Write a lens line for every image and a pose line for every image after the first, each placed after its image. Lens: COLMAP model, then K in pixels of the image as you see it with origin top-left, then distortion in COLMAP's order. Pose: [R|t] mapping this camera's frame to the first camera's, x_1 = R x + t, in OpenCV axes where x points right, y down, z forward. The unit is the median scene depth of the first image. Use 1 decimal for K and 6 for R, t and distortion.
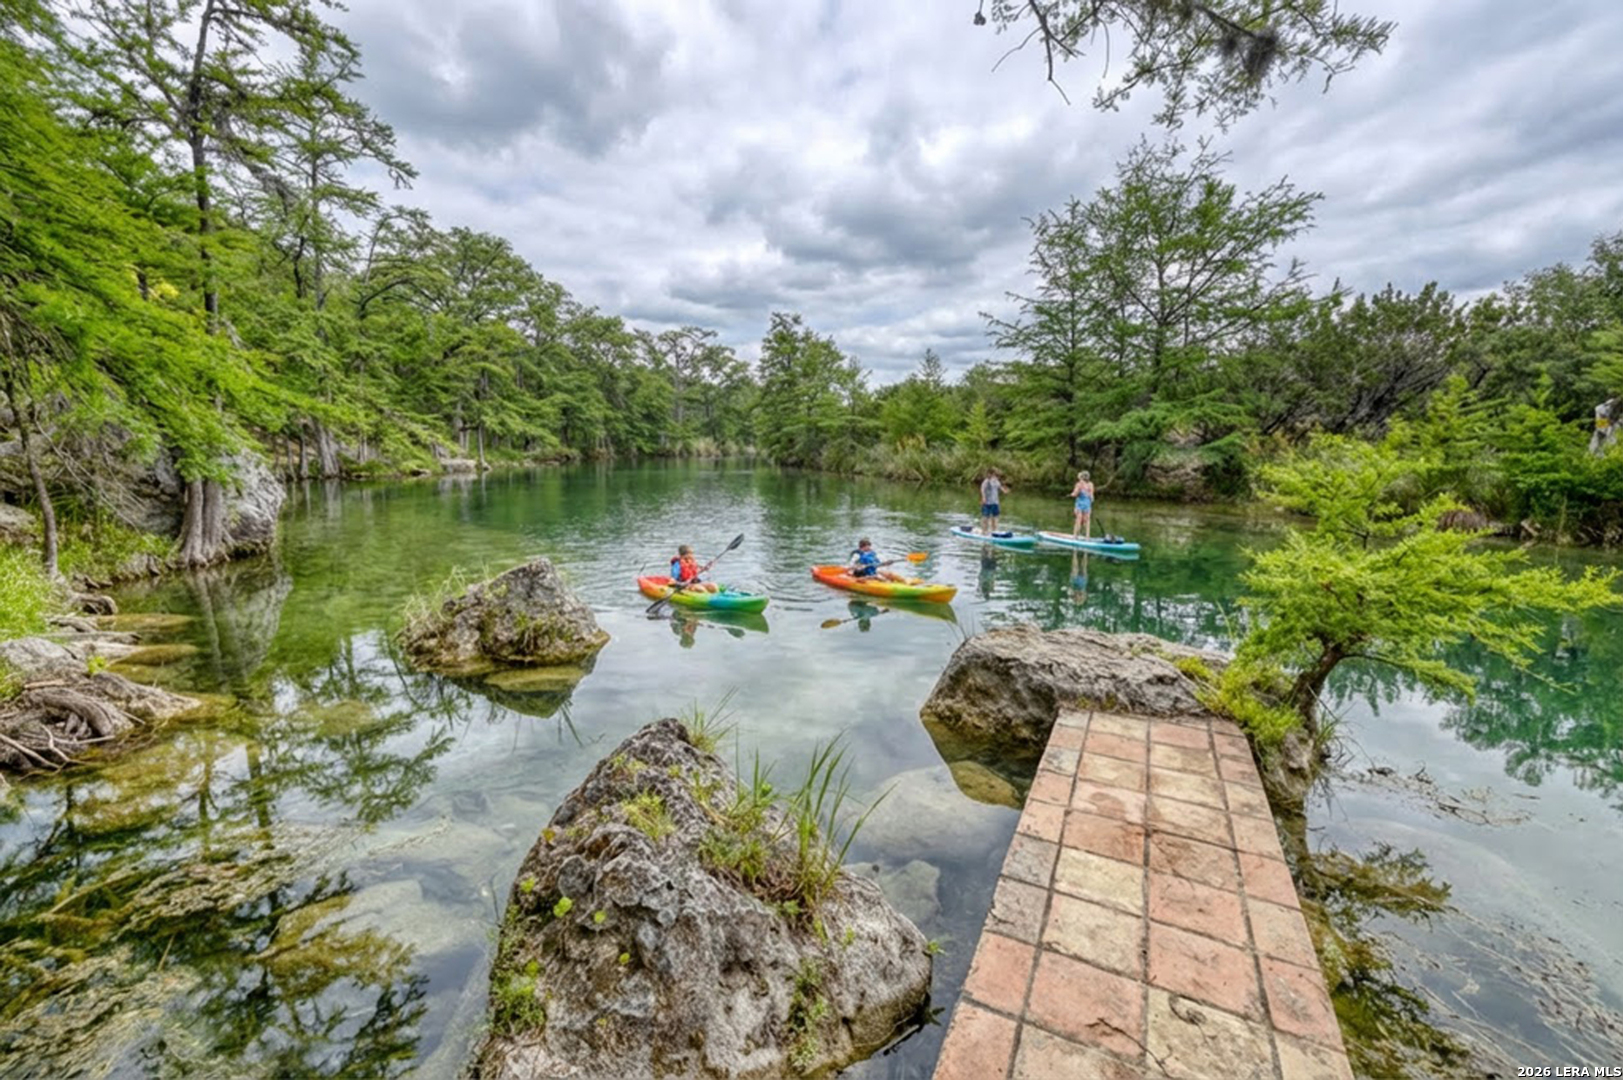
lens RADIAL K [[678.8, 0, 802.2], [0, 678.8, 544.6], [0, 0, 1]] dist [-0.000753, -0.000111]
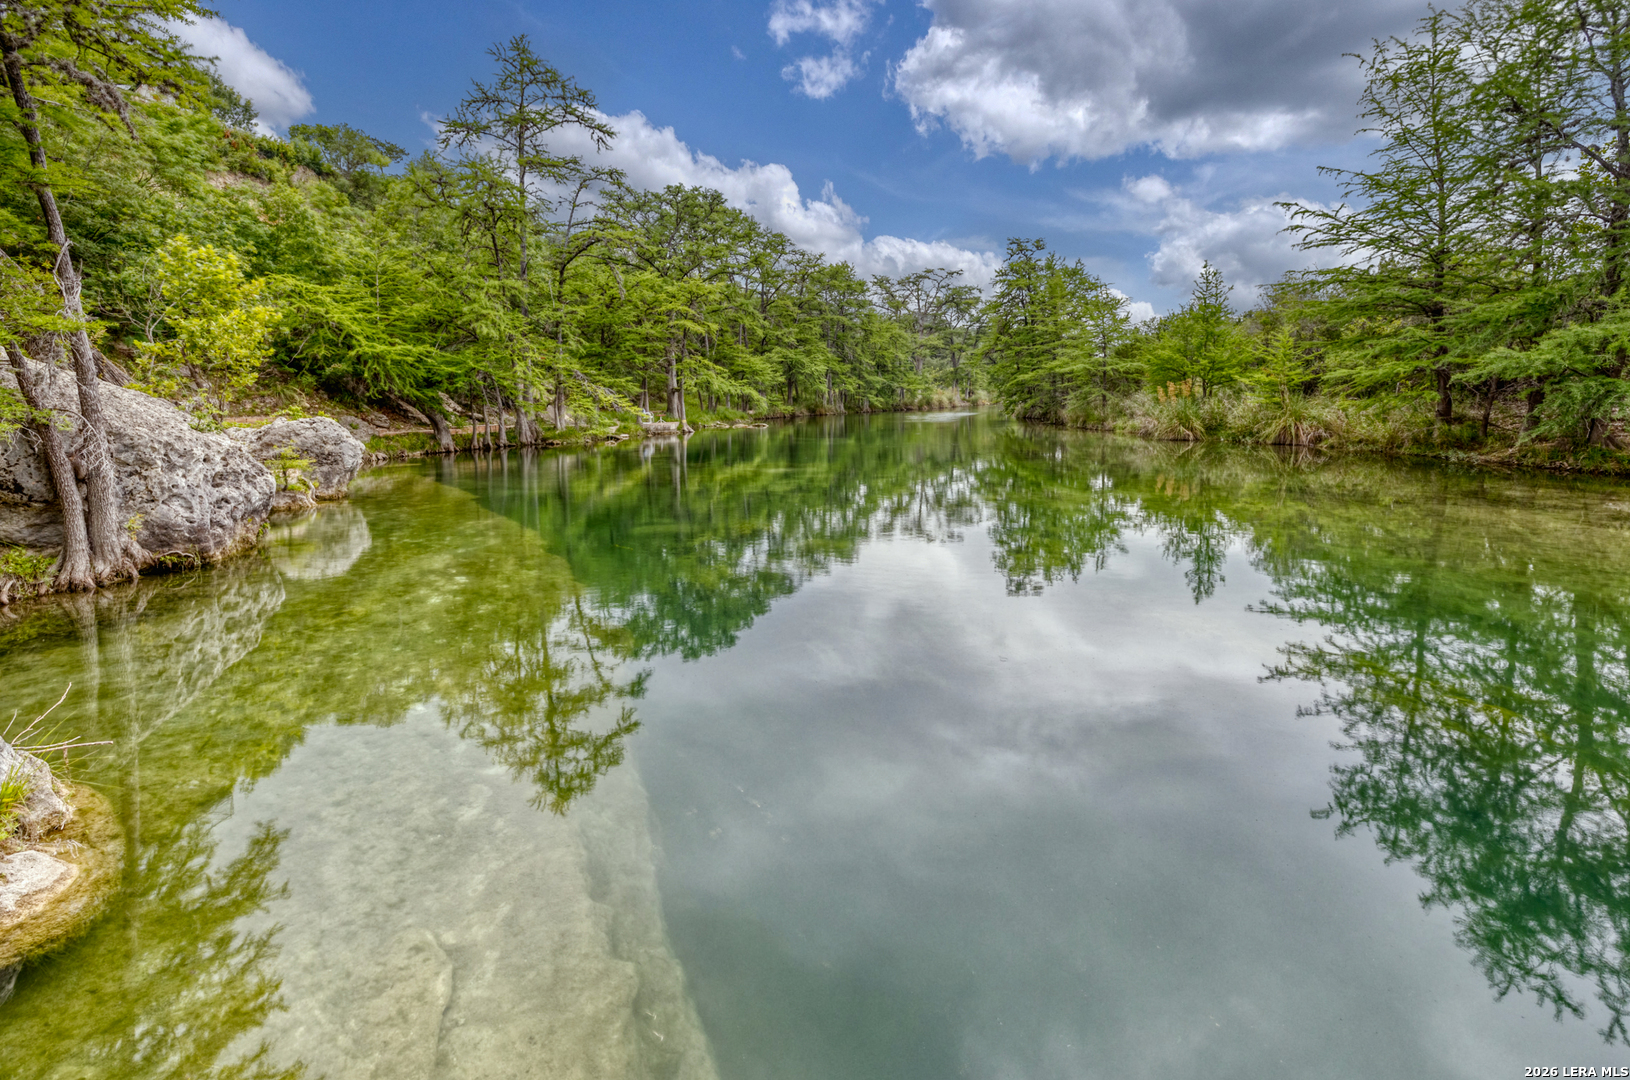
lens RADIAL K [[729.9, 0, 824.1], [0, 729.9, 464.6], [0, 0, 1]] dist [-0.001204, -0.001273]
pose [[0.942509, 0.000360, -0.334180, 0.068930], [-0.017332, 0.998706, -0.047805, -0.027350], [0.333730, 0.050849, 0.941296, 0.145631]]
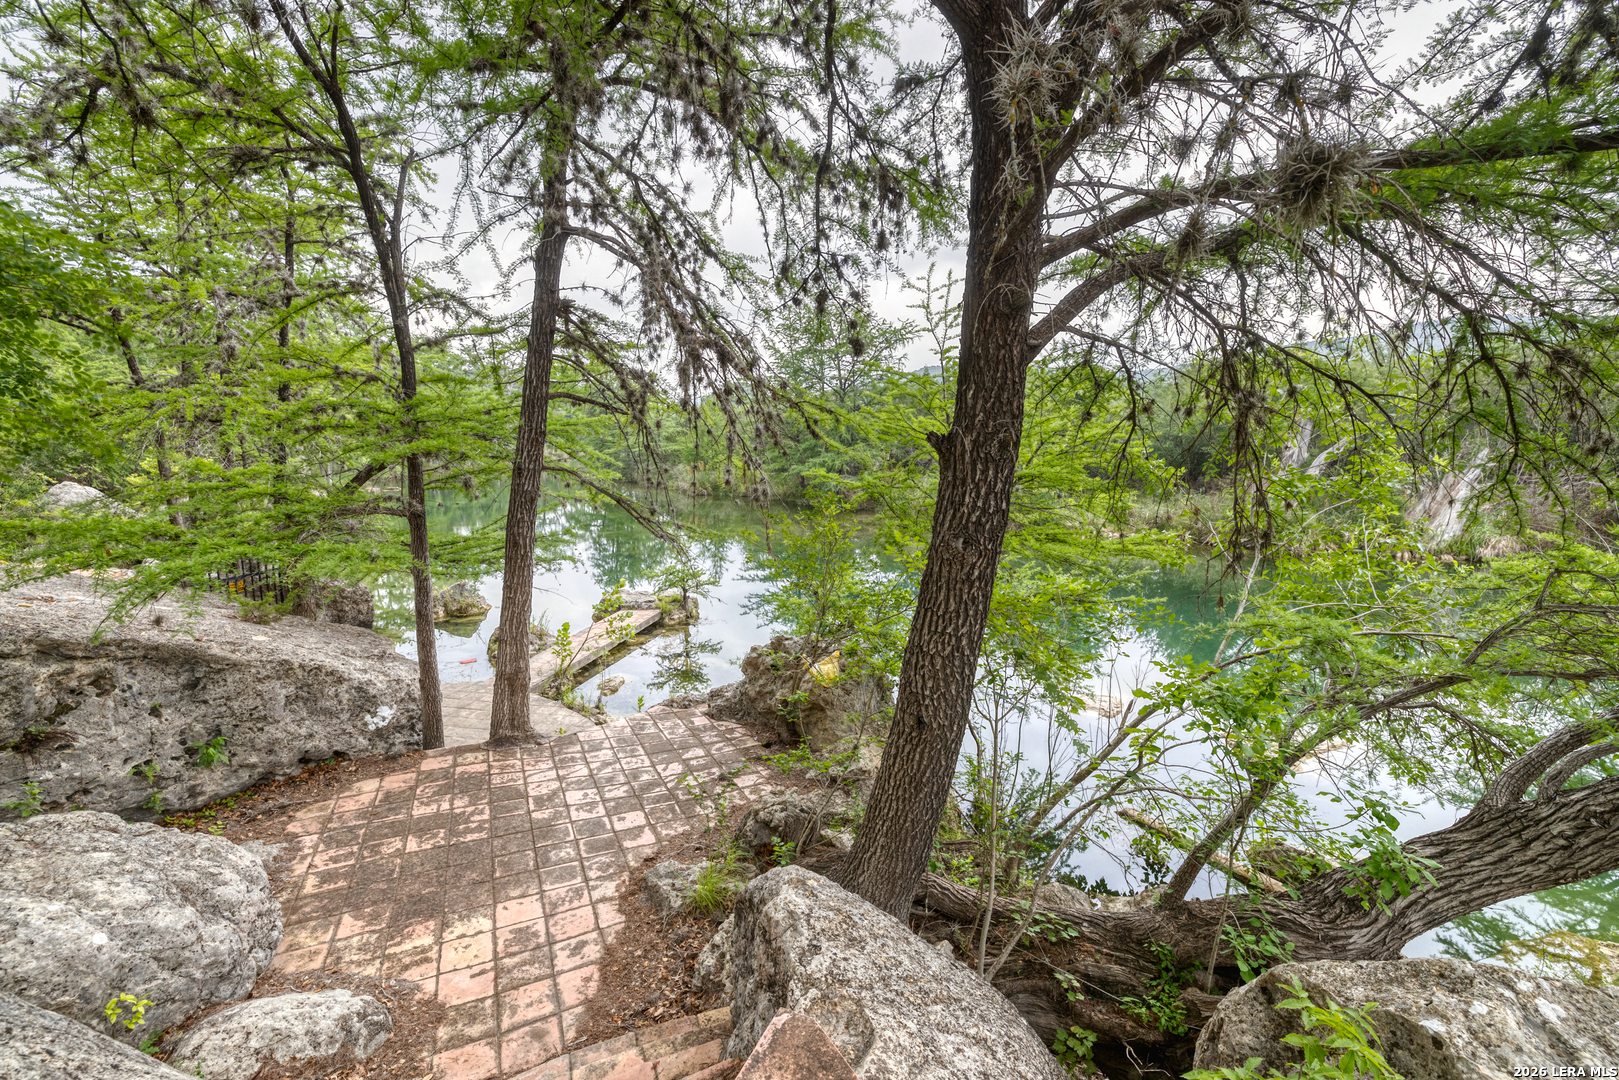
lens RADIAL K [[677.1, 0, 812.5], [0, 677.1, 536.4], [0, 0, 1]] dist [-0.000753, -0.000111]
pose [[0.972285, -0.054579, 0.227337, 0.075008], [0.053124, 0.998509, 0.012517, -0.021391], [-0.227681, -0.000093, 0.973736, -0.381141]]
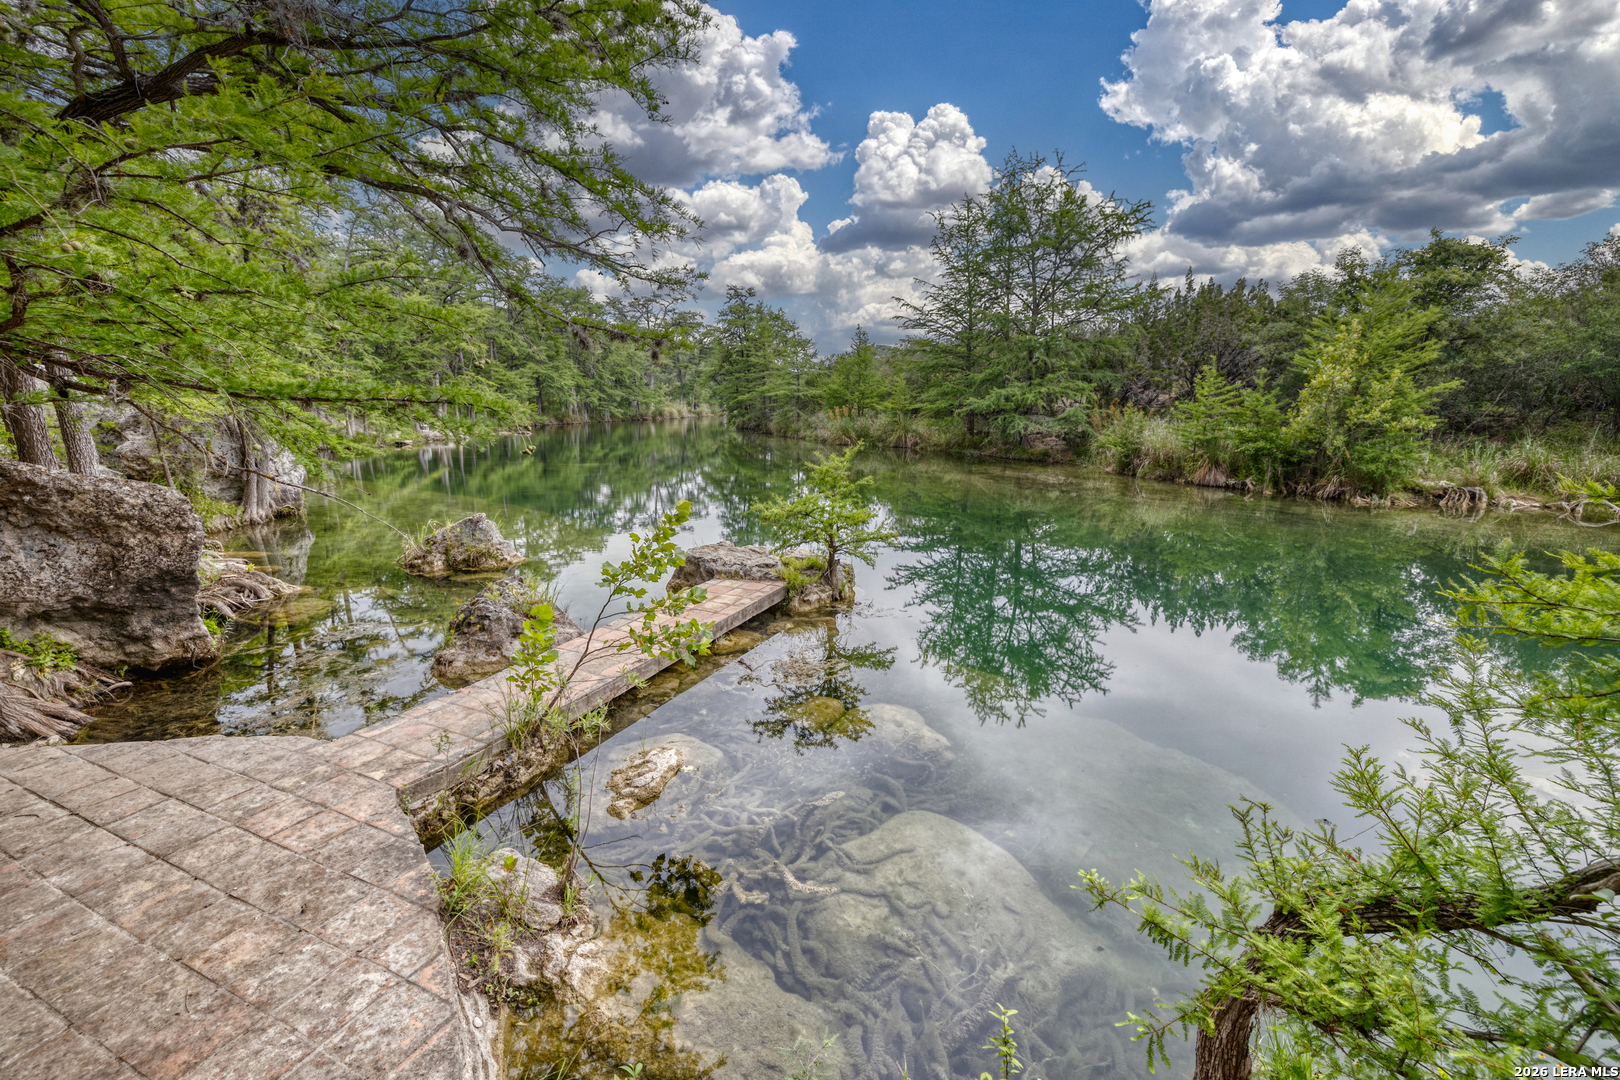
lens RADIAL K [[677.6, 0, 797.1], [0, 677.6, 548.8], [0, 0, 1]] dist [-0.000753, -0.000111]
pose [[0.999859, -0.013552, 0.009926, 0.078613], [0.012869, 0.997739, 0.065965, 0.001349], [-0.010797, -0.065828, 0.997773, -0.142878]]
